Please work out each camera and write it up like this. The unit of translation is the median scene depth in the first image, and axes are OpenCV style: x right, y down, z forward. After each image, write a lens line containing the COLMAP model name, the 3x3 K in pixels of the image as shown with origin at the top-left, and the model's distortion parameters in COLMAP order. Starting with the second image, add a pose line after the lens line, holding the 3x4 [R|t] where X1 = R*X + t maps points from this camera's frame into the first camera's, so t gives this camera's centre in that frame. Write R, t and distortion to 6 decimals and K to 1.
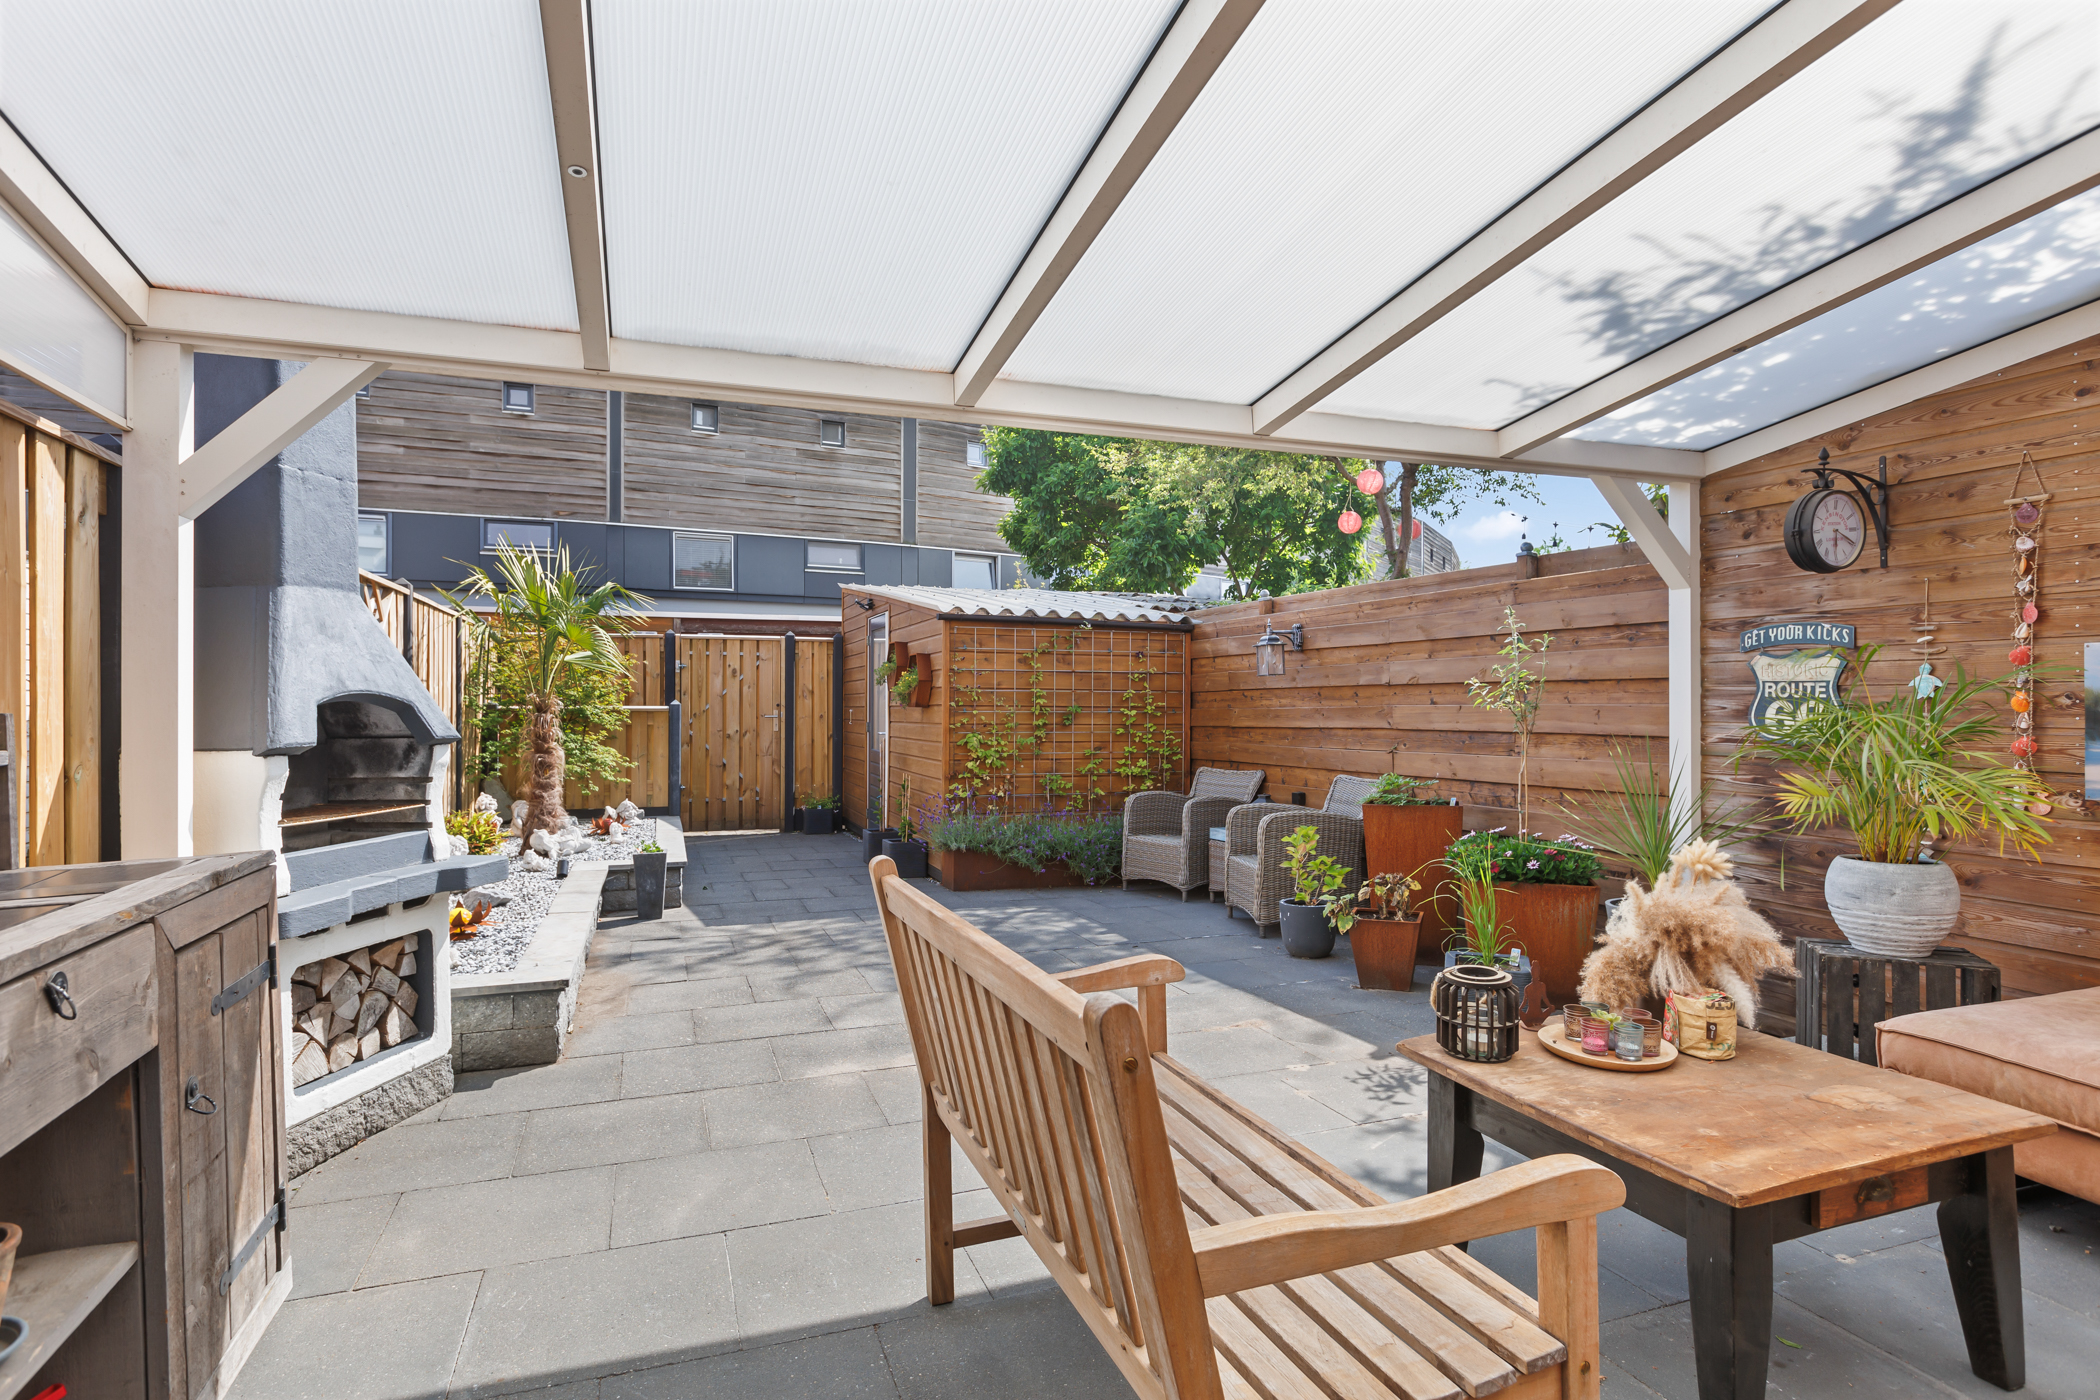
lens RADIAL K [[1074.6, 0, 1030.2], [0, 1074.6, 703.4], [0, 0, 1]] dist [-0.002932, -0.001034]
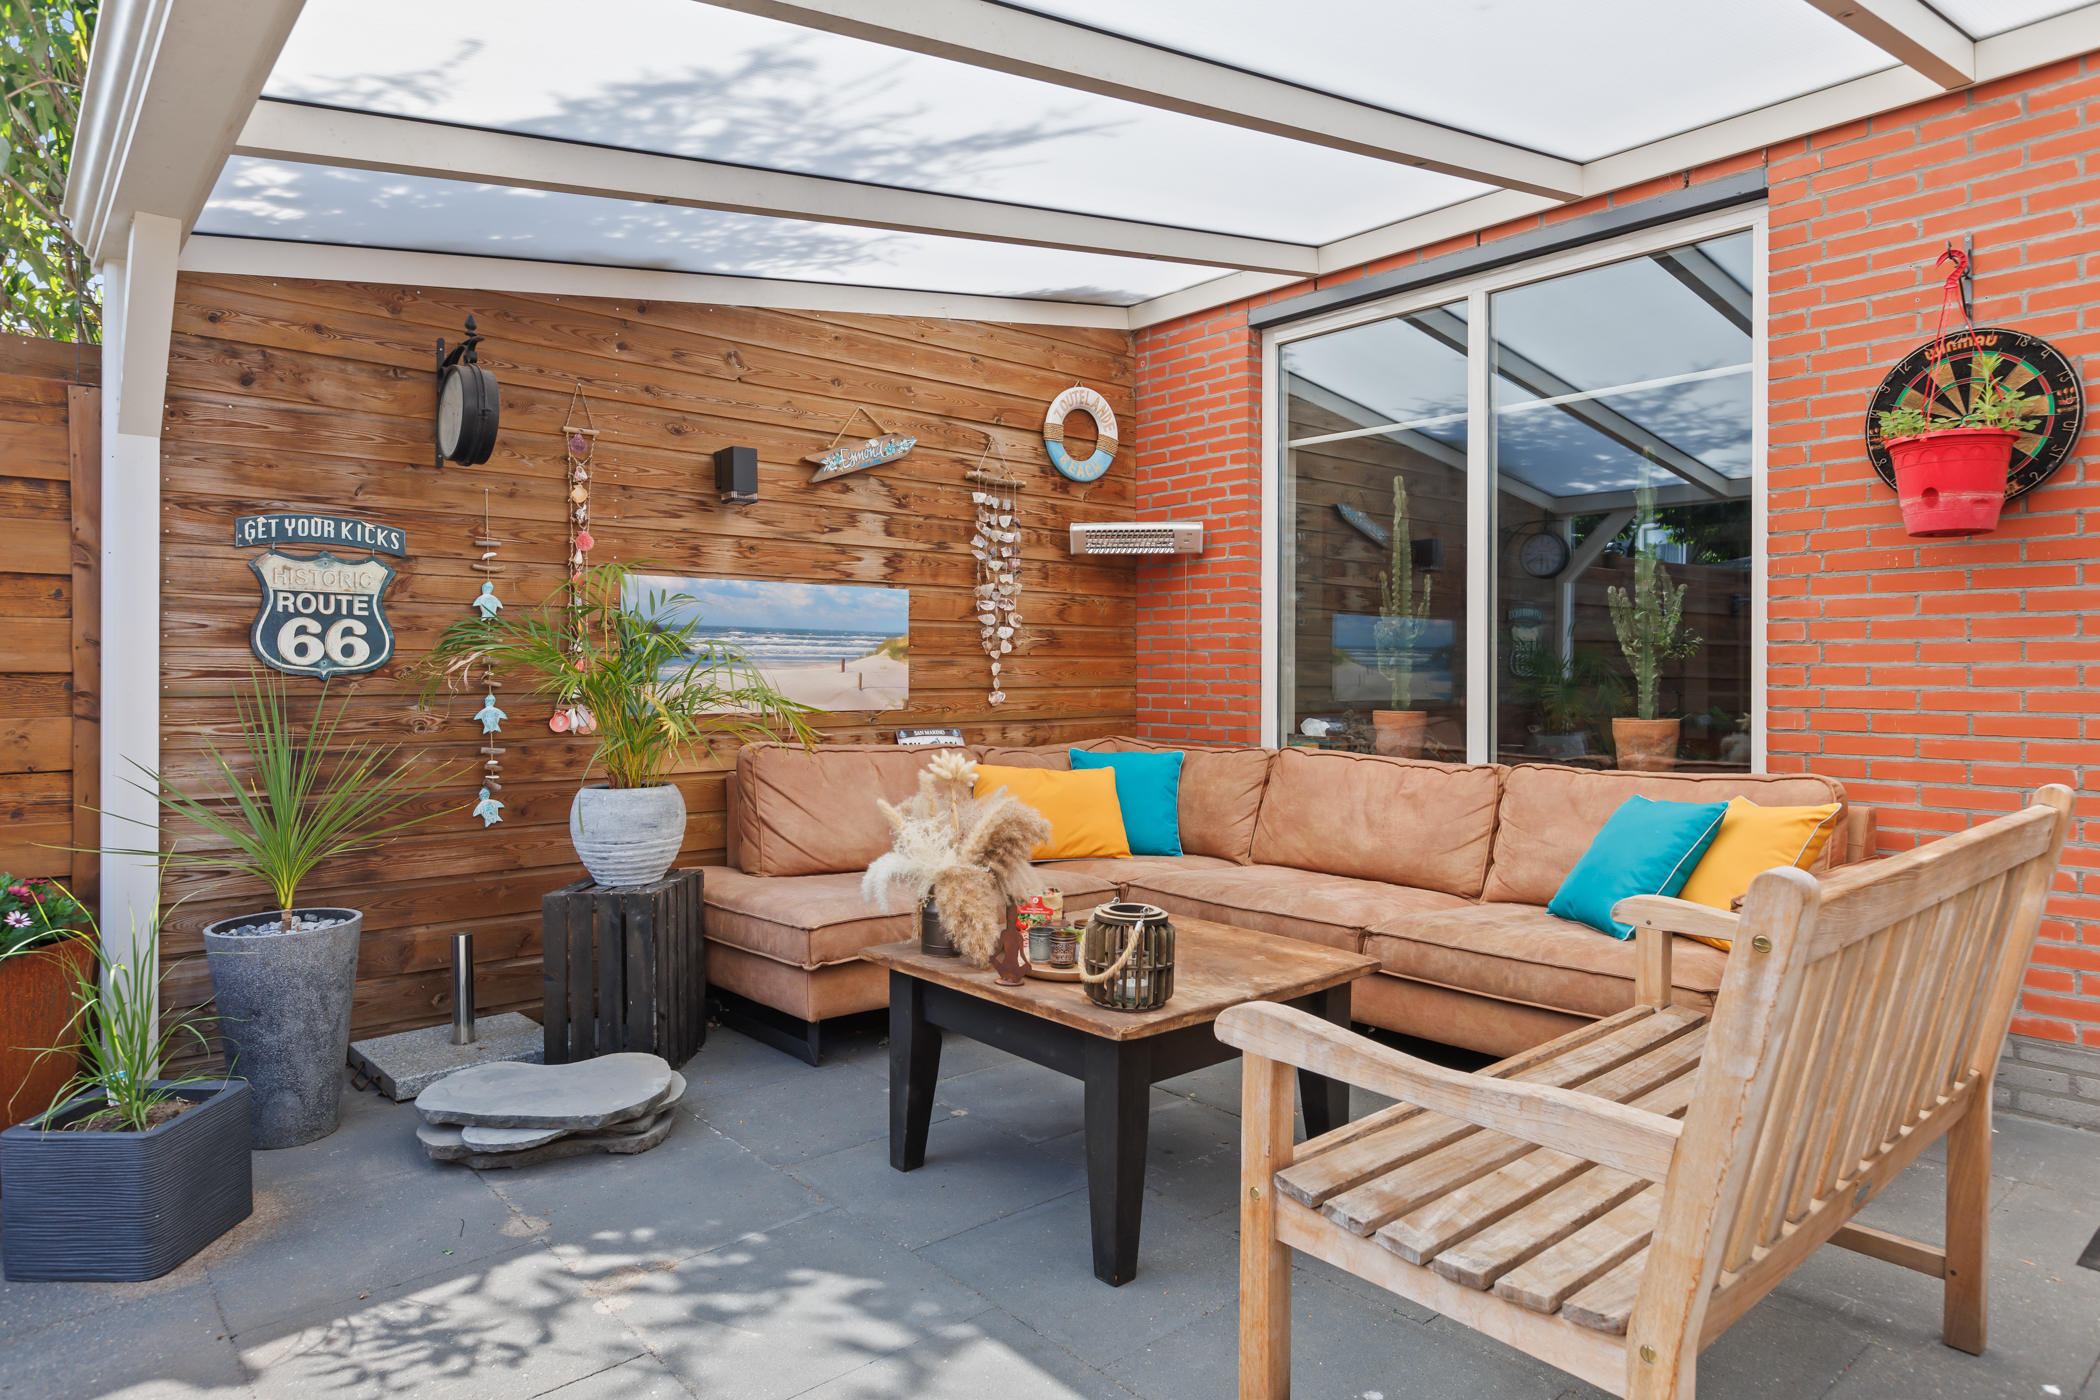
lens RADIAL K [[1246.0, 0, 948.8], [0, 1246.0, 684.8], [0, 0, 1]] dist [-0.035414, 0.004093]
pose [[-0.323326, -0.006839, 0.946263, -0.139730], [-0.005278, 0.999971, 0.005424, 0.020468], [-0.946273, -0.003241, -0.323353, 0.475662]]
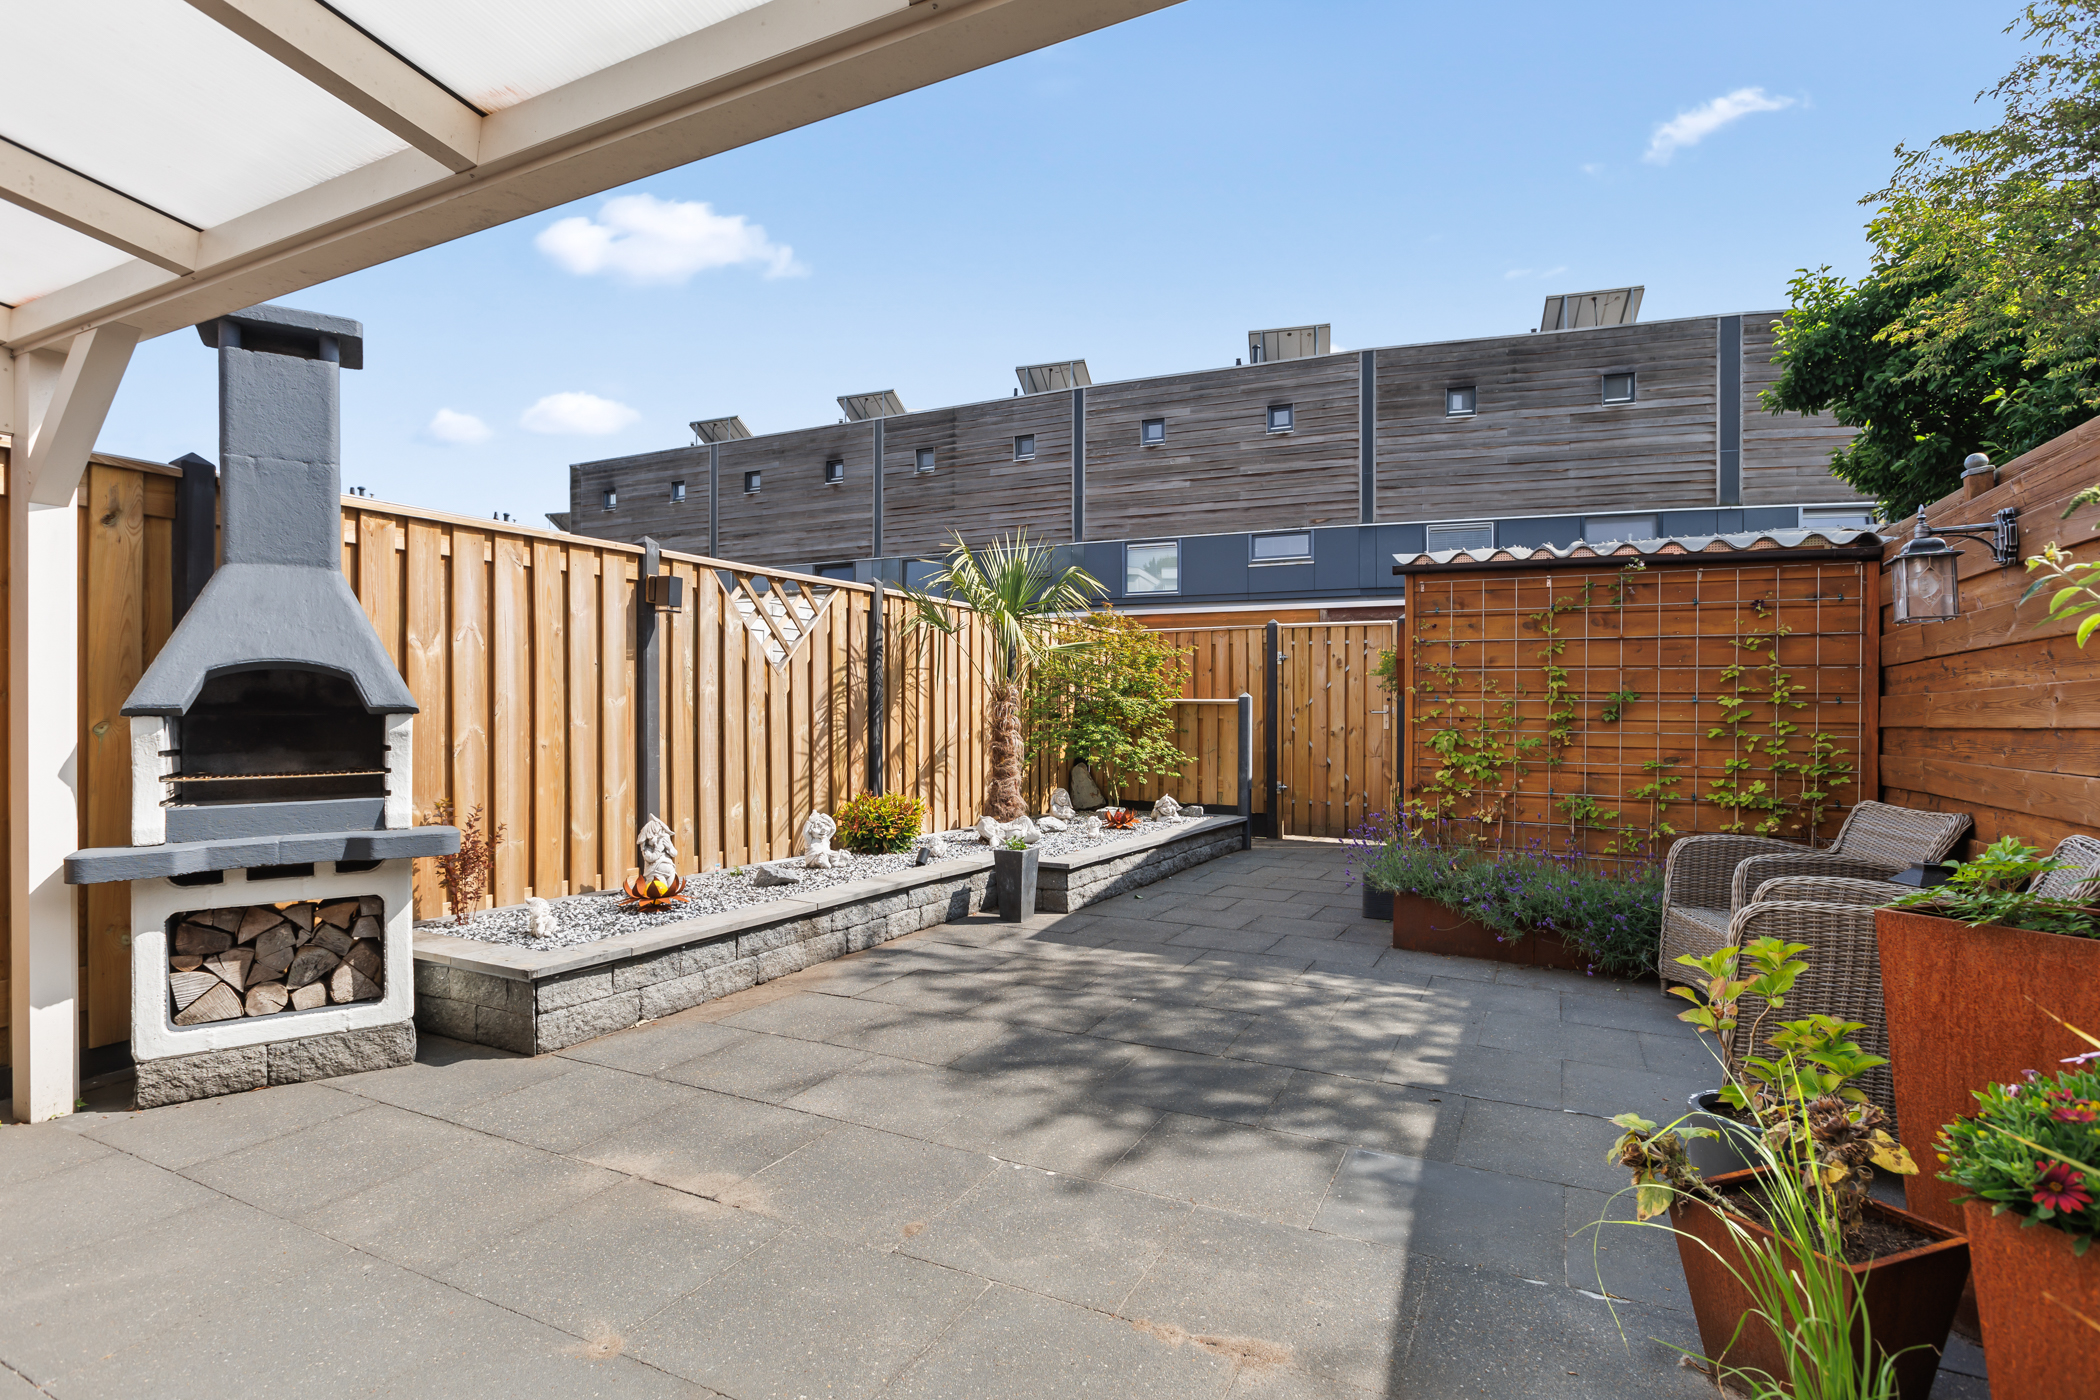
lens RADIAL K [[1015.1, 0, 1037.0], [0, 1015.1, 707.9], [0, 0, 1]] dist [-0.004993, 0.000292]
pose [[0.694450, 0.003508, -0.719533, 0.259118], [-0.003778, 0.999992, 0.001229, 0.014001], [0.719531, 0.001865, 0.694458, 0.363326]]
